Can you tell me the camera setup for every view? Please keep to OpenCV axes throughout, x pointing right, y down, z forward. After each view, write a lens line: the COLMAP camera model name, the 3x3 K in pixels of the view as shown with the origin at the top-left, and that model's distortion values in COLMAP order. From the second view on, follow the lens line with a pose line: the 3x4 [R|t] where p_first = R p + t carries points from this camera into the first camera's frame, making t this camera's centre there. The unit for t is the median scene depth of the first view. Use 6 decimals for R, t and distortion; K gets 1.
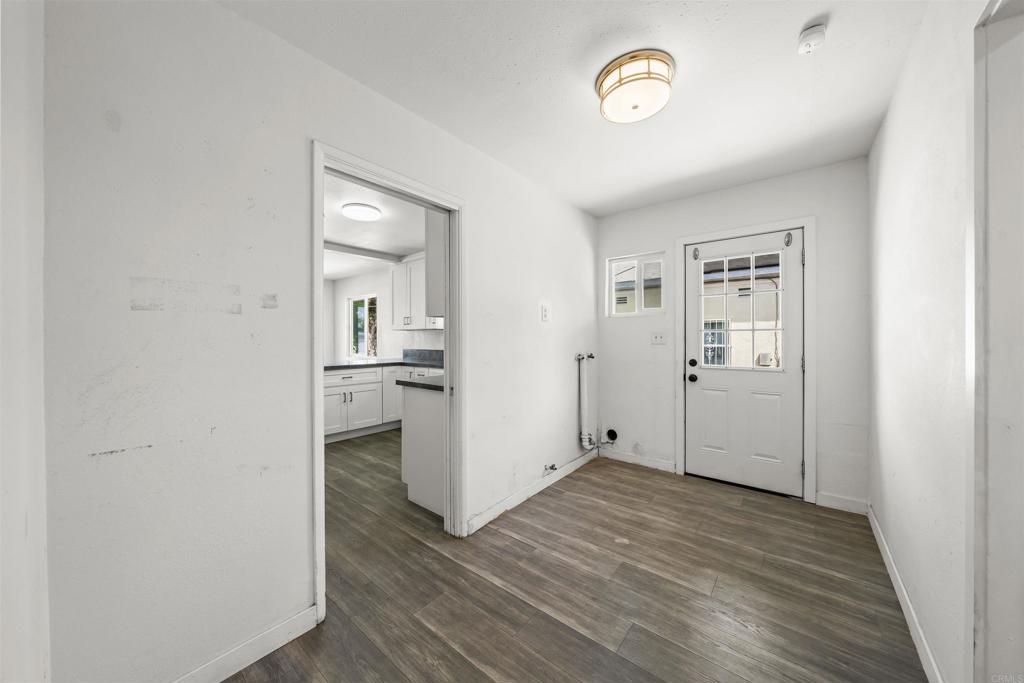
lens RADIAL K [[351.4, 0, 508.4], [0, 351.4, 335.3], [0, 0, 1]] dist [-0.002416, 0.000053]
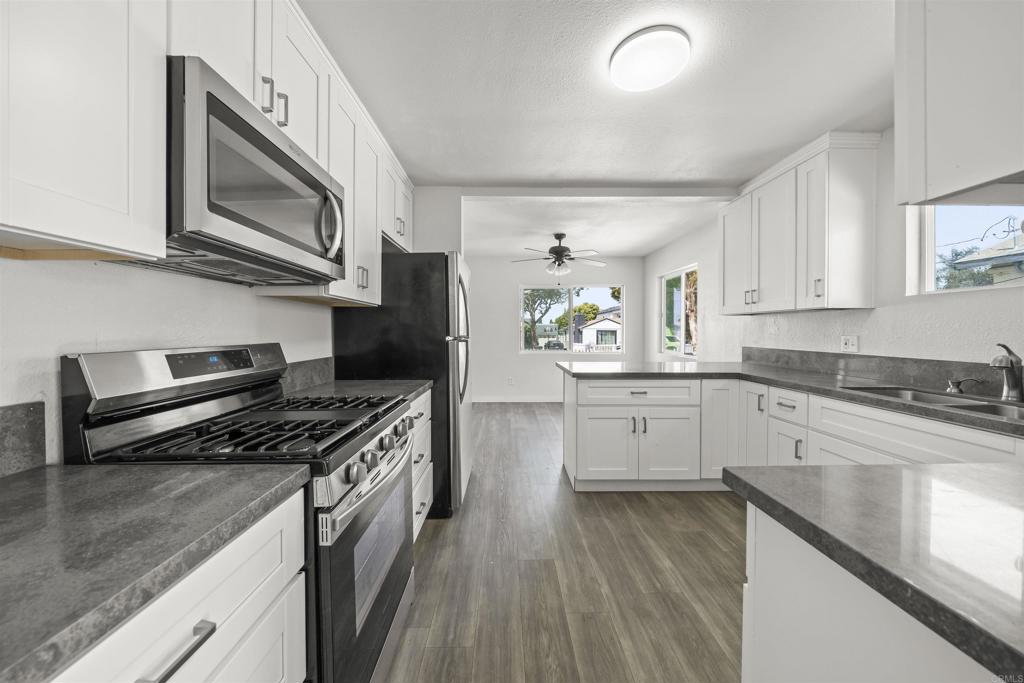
lens RADIAL K [[351.4, 0, 508.4], [0, 351.4, 335.3], [0, 0, 1]] dist [-0.002416, 0.000053]
pose [[0.640163, 0.011831, -0.768148, -0.122751], [0.005338, 0.999789, 0.019847, 0.006153], [0.768221, -0.016805, 0.639965, 0.396855]]
